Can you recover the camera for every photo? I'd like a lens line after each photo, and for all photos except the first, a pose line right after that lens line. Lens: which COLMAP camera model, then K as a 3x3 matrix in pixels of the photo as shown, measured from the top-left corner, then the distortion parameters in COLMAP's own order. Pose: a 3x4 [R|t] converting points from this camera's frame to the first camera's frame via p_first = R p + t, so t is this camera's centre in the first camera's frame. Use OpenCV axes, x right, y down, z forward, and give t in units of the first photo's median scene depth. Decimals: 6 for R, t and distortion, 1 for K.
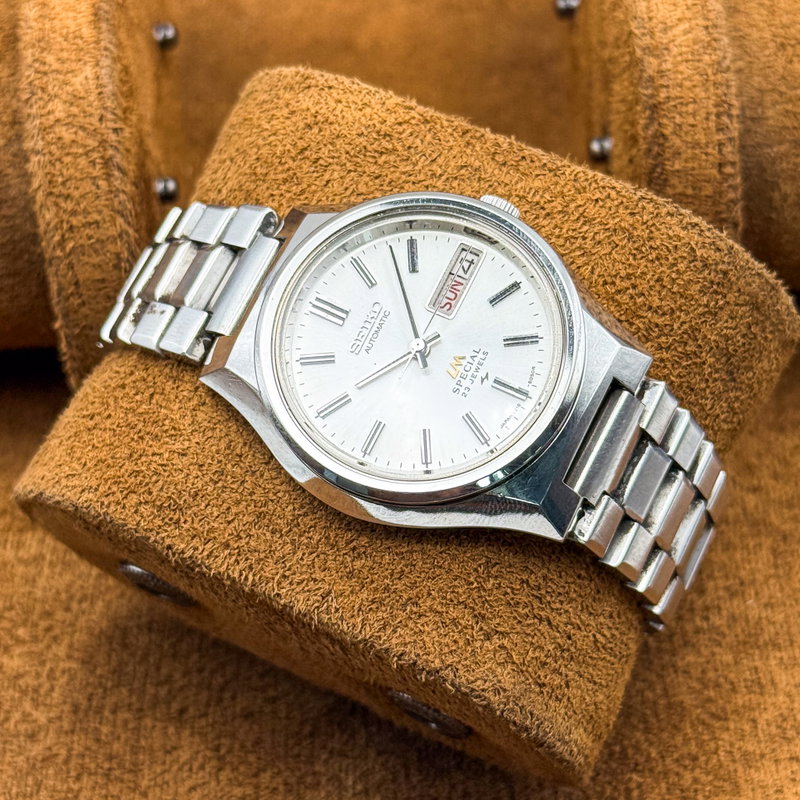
lens RADIAL K [[2141.8, 0, 390.2], [0, 2141.8, 401.3], [0, 0, 1]] dist [-0.161070, 0.884955]
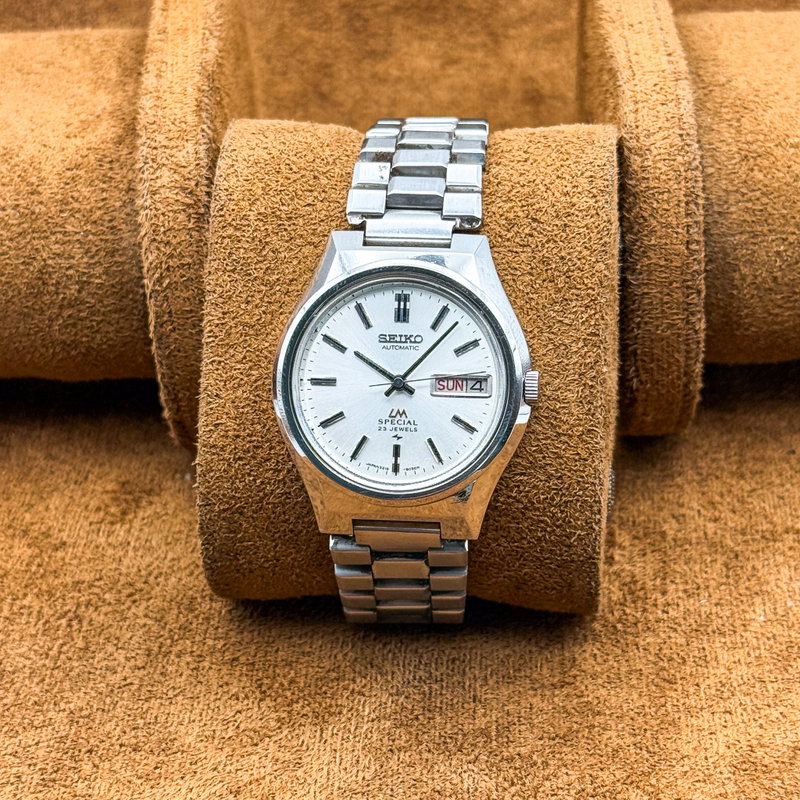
lens RADIAL K [[2141.8, 0, 390.2], [0, 2141.8, 401.3], [0, 0, 1]] dist [-0.161070, 0.884955]
pose [[0.998157, 0.045064, -0.040631, 0.035788], [-0.049592, 0.991732, -0.118354, 0.138904], [0.034961, 0.120151, 0.992140, -0.237357]]
